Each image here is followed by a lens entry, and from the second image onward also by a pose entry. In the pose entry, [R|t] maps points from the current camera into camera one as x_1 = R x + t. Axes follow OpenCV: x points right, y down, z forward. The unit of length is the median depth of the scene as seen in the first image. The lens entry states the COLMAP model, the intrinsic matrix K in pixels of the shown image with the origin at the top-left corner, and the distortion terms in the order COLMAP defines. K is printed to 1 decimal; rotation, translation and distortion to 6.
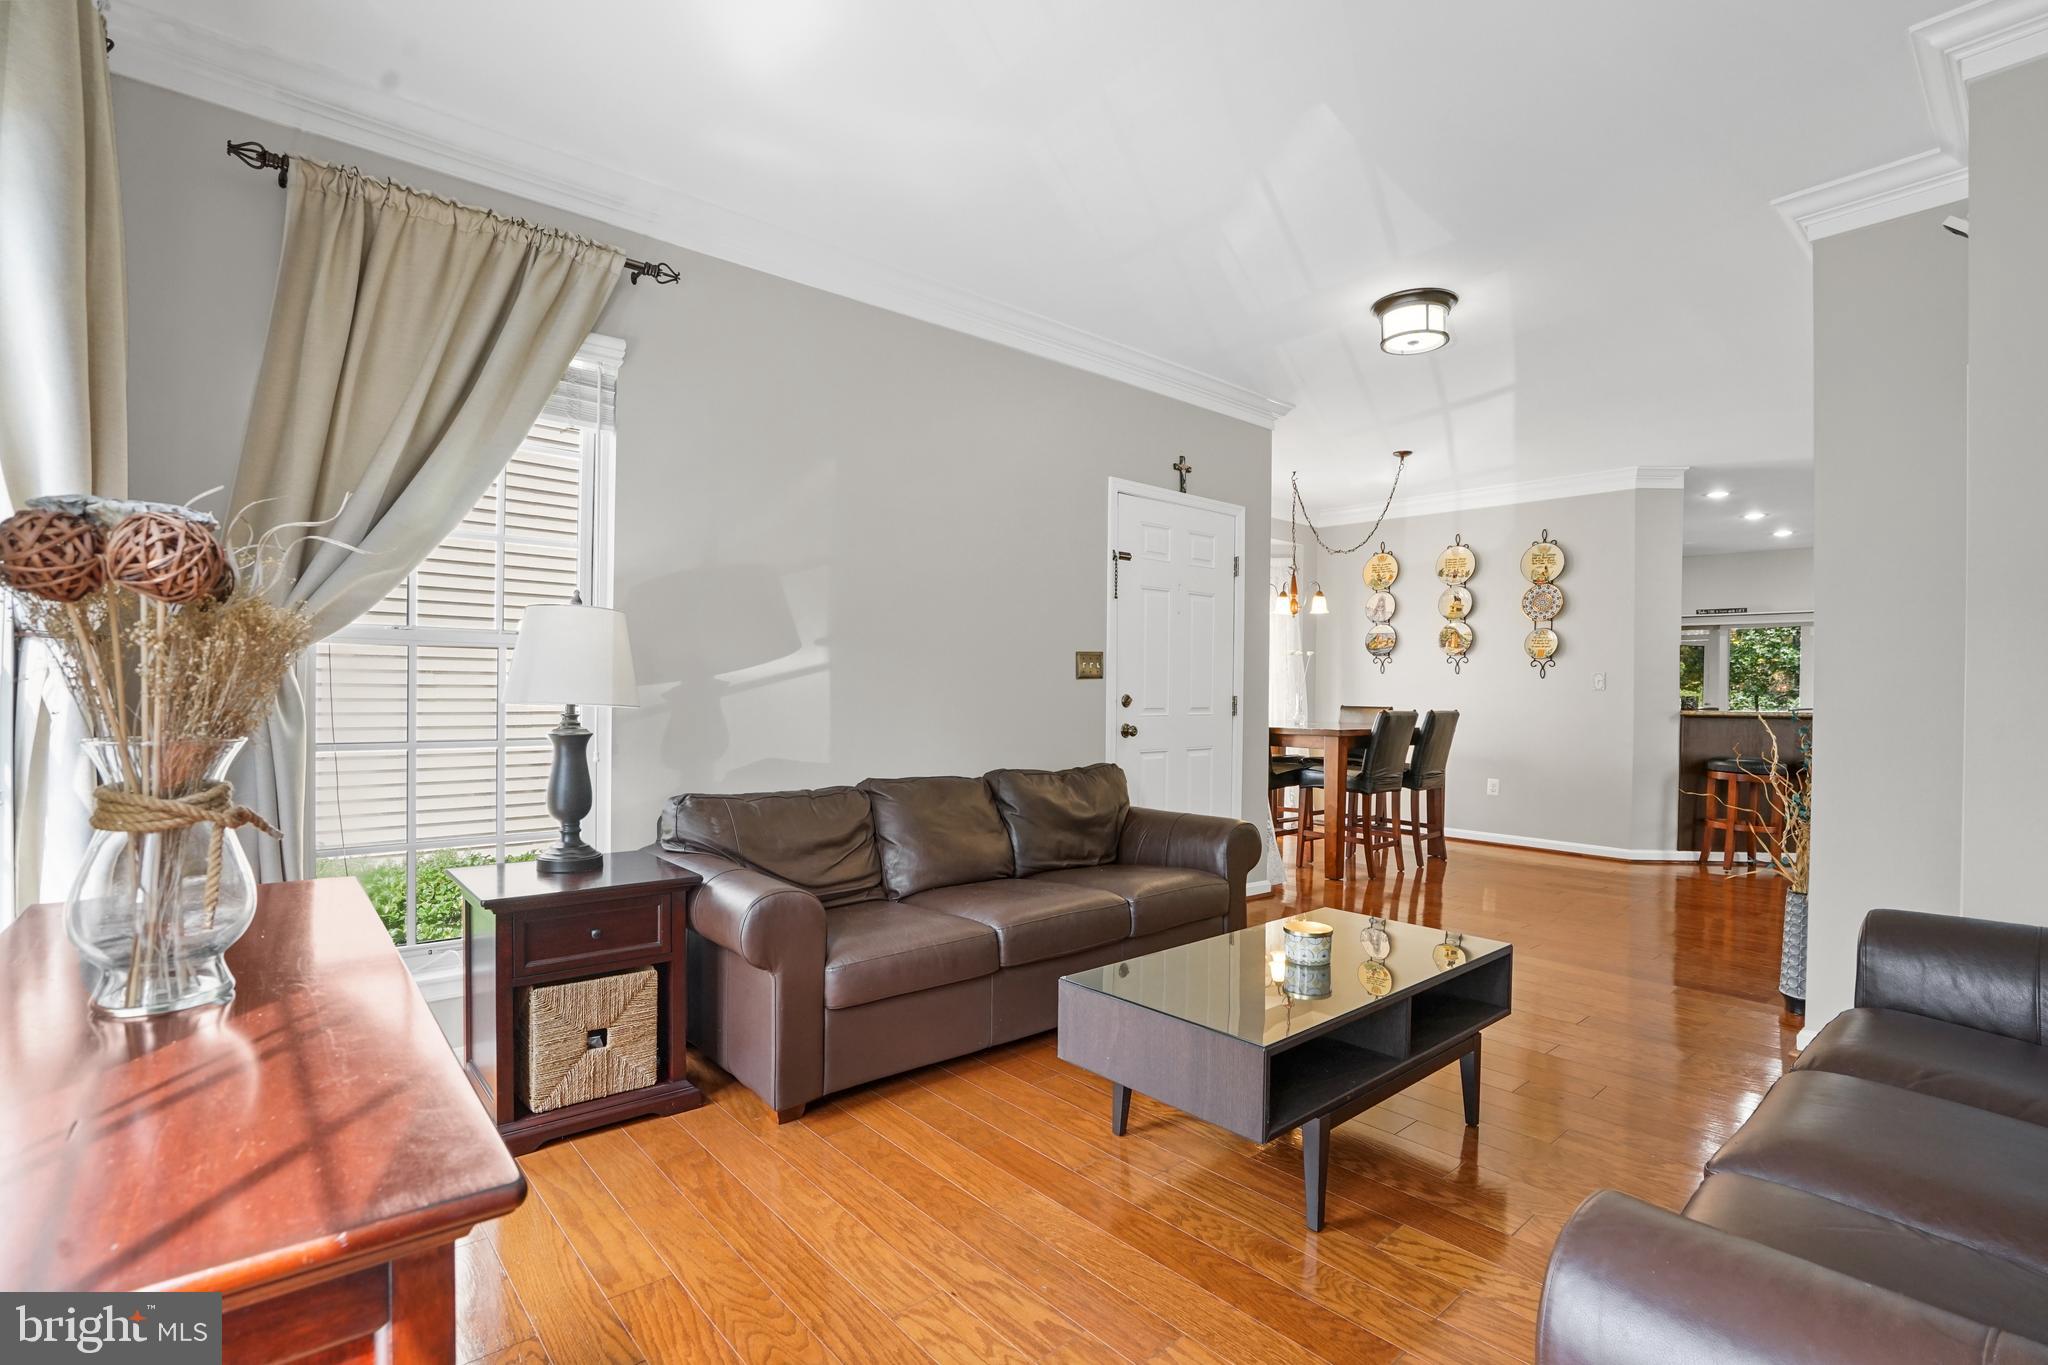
lens RADIAL K [[953.1, 0, 1014.0], [0, 953.1, 678.4], [0, 0, 1]] dist [-0.064699, 0.026049]
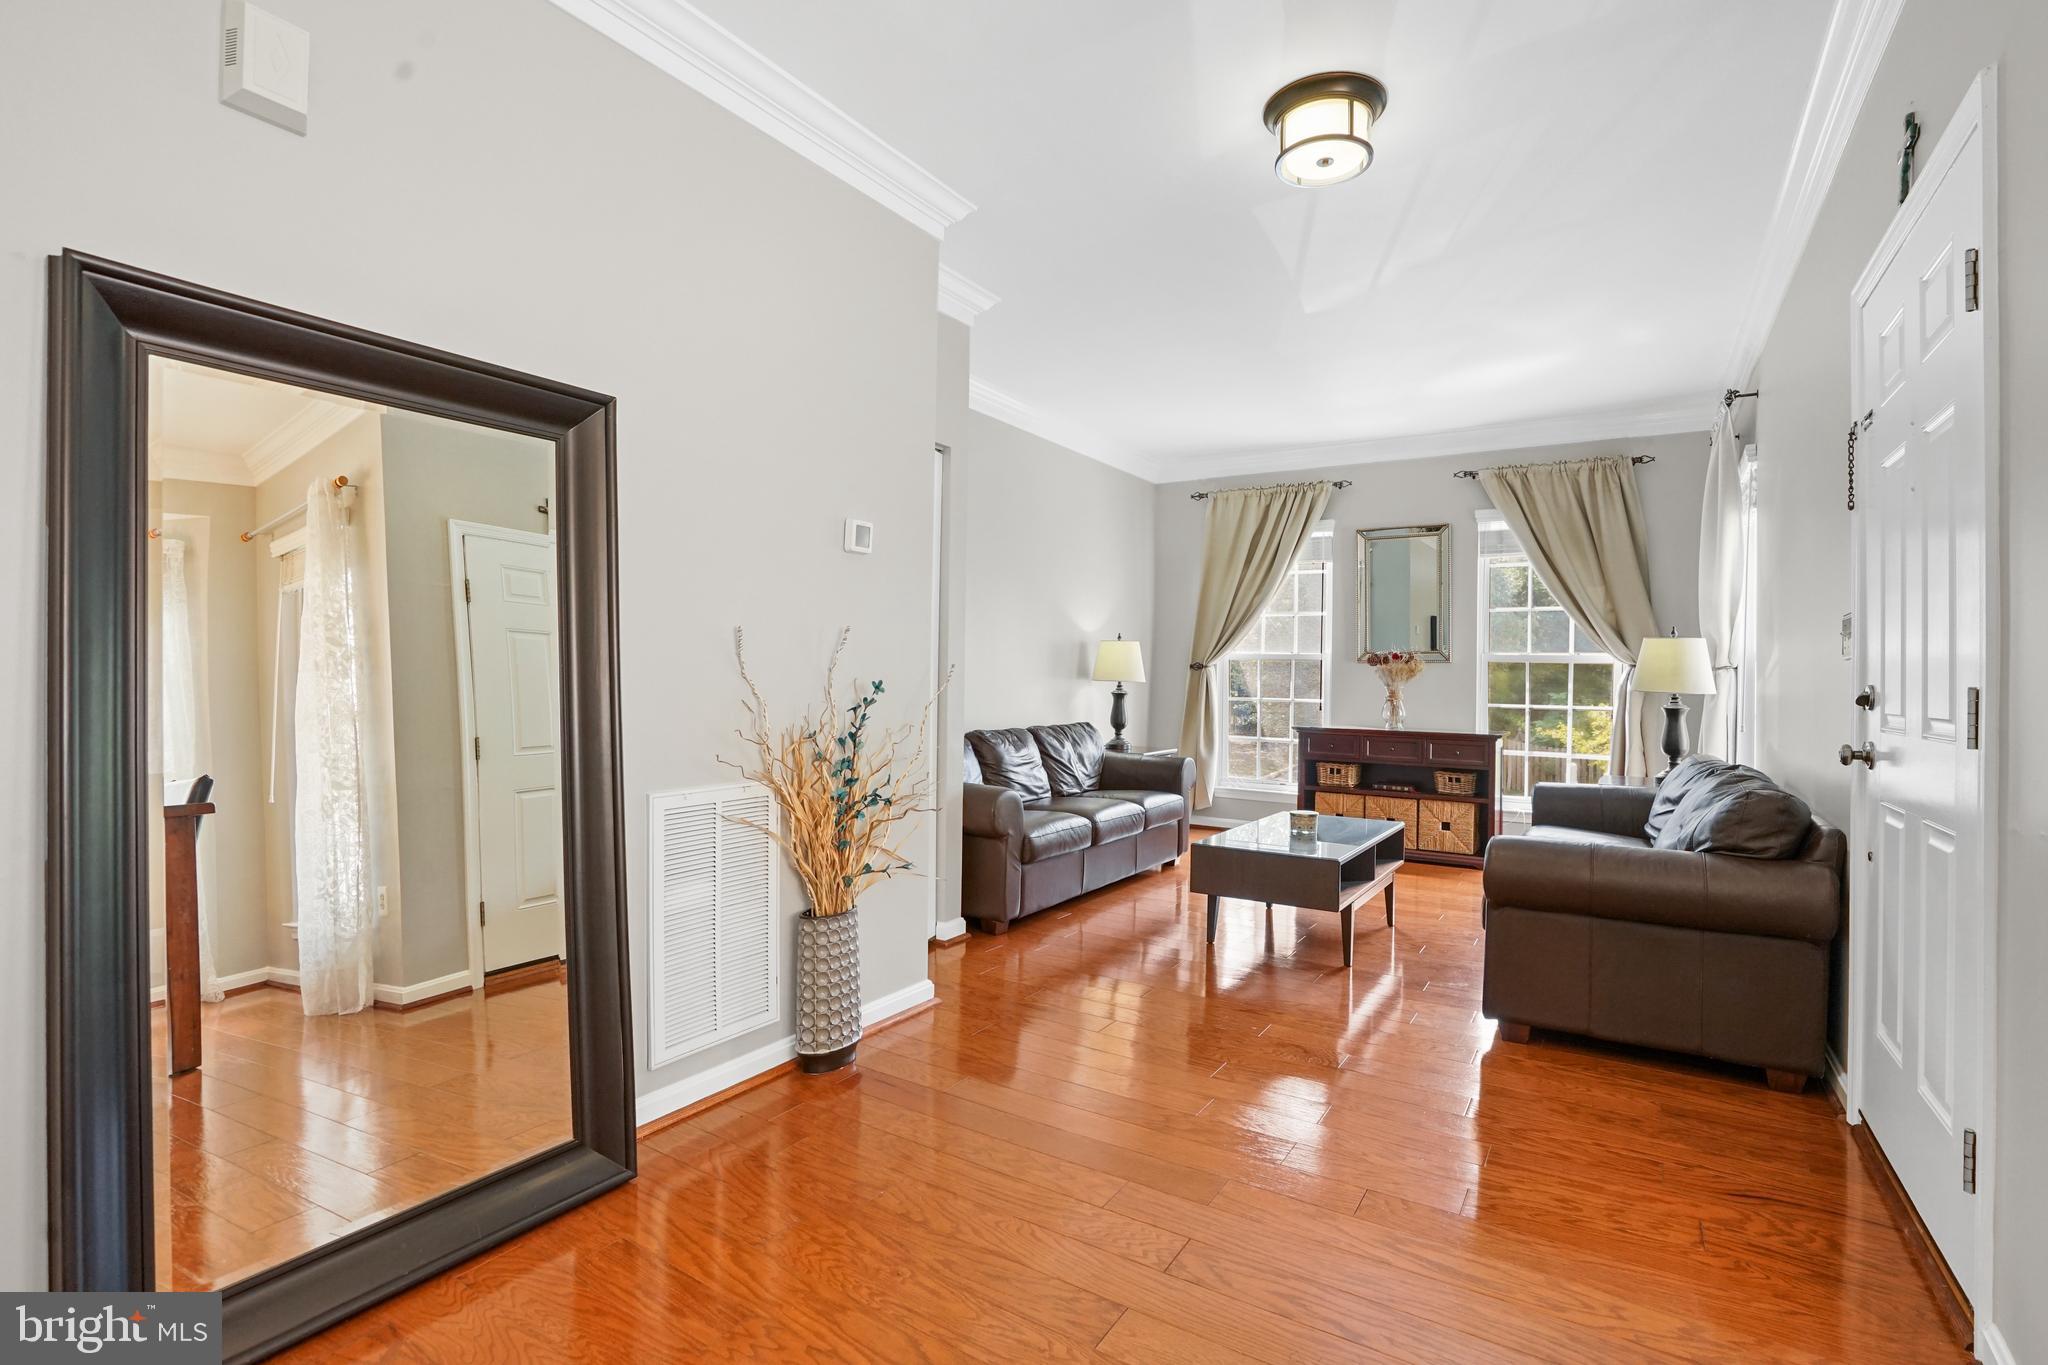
lens RADIAL K [[953.3, 0, 1020.4], [0, 953.3, 658.1], [0, 0, 1]] dist [-0.058716, 0.021005]
pose [[-0.957853, -0.033189, -0.285335, 0.485435], [-0.025072, 0.999172, -0.032056, 0.020555], [0.286162, -0.023551, -0.957892, 0.933383]]
